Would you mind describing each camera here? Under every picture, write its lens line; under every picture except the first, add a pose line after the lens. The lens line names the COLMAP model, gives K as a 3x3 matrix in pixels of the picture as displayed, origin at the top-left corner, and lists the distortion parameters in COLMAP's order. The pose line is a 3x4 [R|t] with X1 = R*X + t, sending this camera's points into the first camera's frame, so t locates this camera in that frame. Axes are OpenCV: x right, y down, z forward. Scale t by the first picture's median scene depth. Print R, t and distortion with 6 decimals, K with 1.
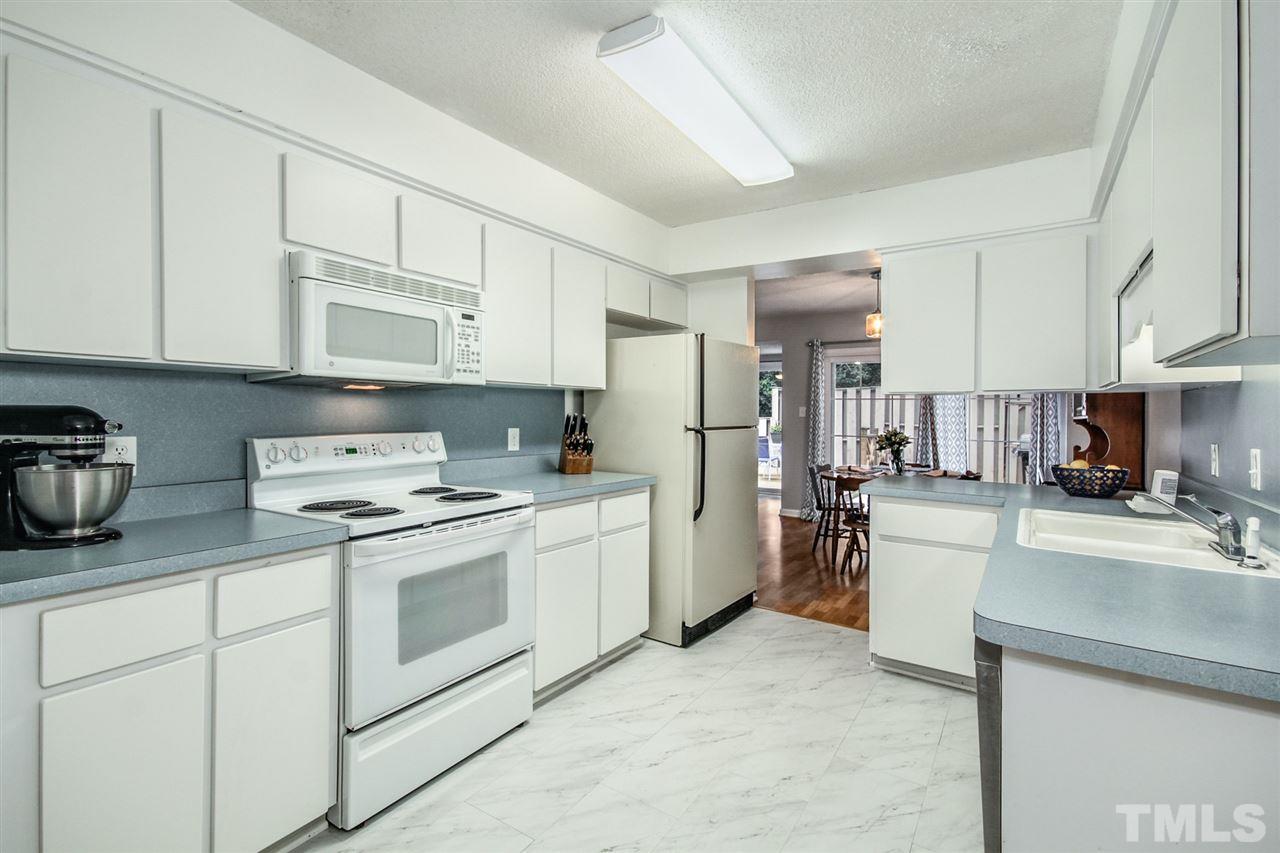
lens RADIAL K [[582.2, 0, 640.0], [0, 582.2, 426.5], [0, 0, 1]] dist [-0.001781, -0.000334]
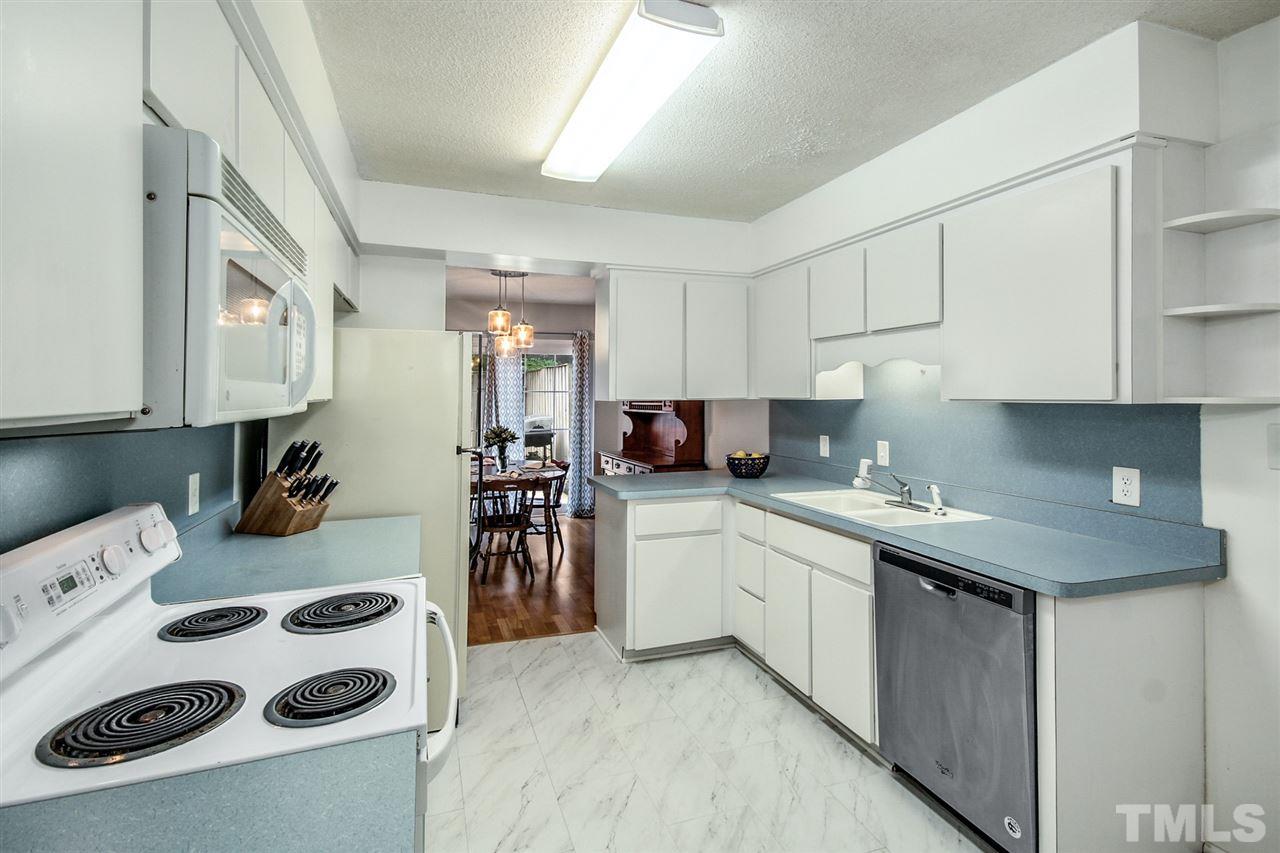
lens RADIAL K [[612.3, 0, 639.1], [0, 612.3, 394.0], [0, 0, 1]] dist [0.001100, 0.000200]
pose [[0.595141, -0.008811, 0.803573, -0.475816], [0.025092, 0.999656, -0.007623, -0.063364], [-0.803229, 0.024700, 0.595157, 0.319786]]
